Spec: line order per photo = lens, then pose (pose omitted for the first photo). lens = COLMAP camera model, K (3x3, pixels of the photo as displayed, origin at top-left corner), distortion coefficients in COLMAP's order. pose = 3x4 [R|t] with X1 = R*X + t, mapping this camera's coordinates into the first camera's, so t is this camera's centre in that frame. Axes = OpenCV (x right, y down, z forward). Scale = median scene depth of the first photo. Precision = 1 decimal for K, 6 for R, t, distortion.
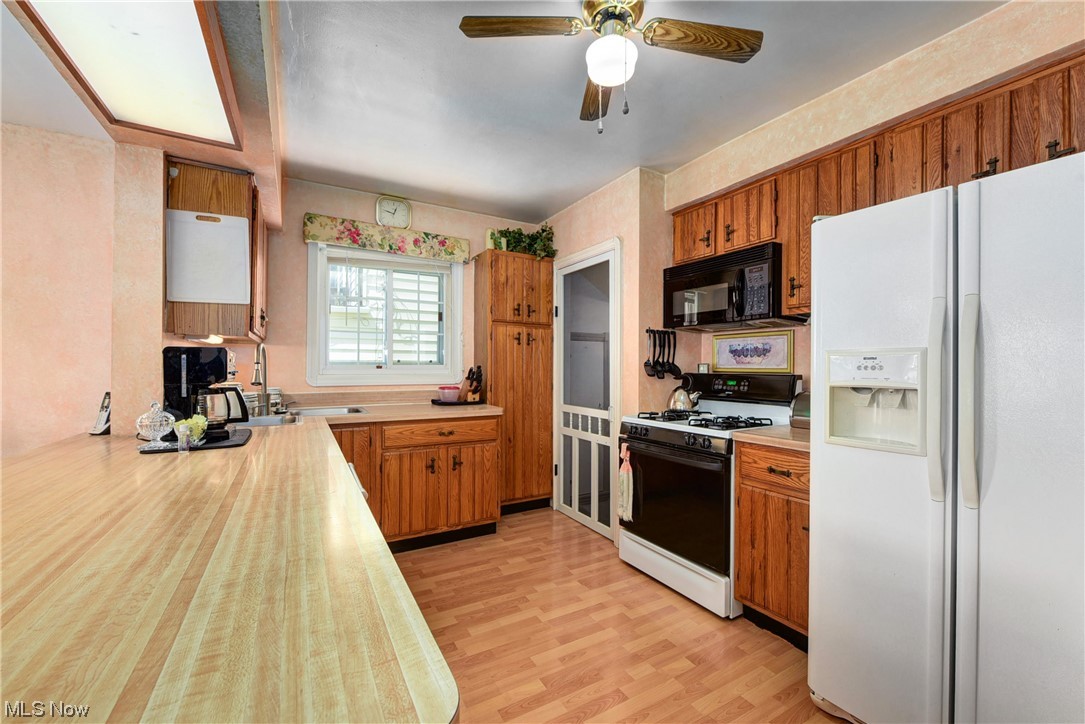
lens RADIAL K [[435.8, 0, 544.0], [0, 435.8, 365.2], [0, 0, 1]] dist [0.001098, -0.000016]
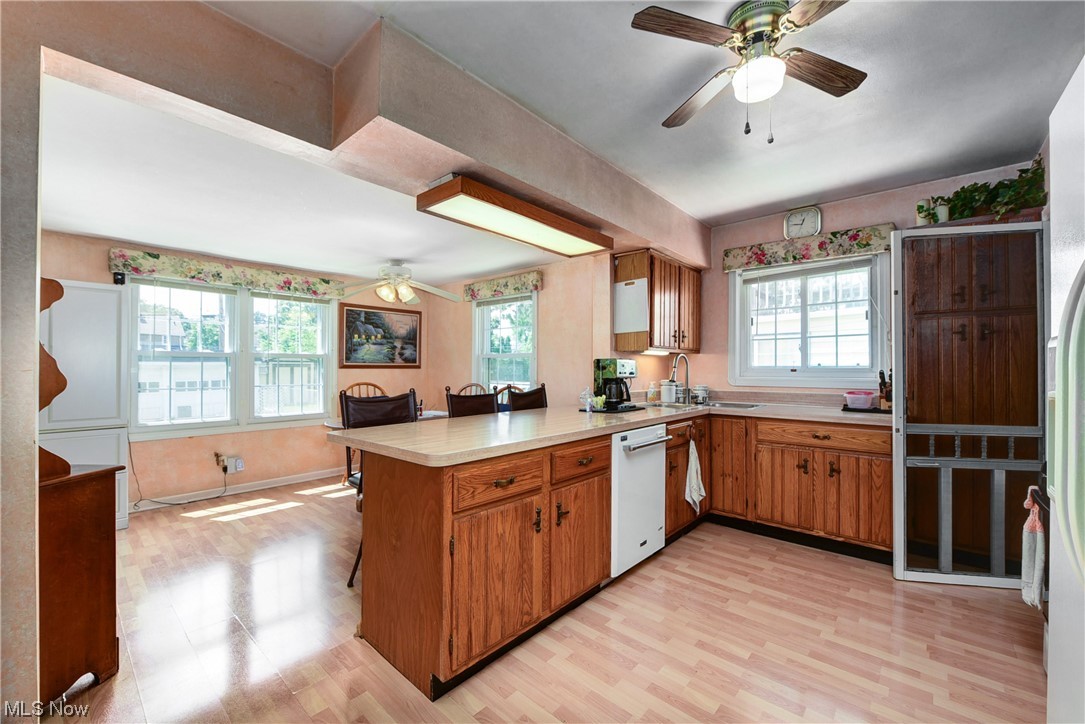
lens RADIAL K [[435.8, 0, 544.0], [0, 435.8, 365.2], [0, 0, 1]] dist [0.001098, -0.000016]
pose [[0.318776, -0.011686, -0.947758, 0.502752], [-0.000087, 0.999924, -0.012359, 0.005880], [0.947830, 0.004022, 0.318750, 0.087127]]
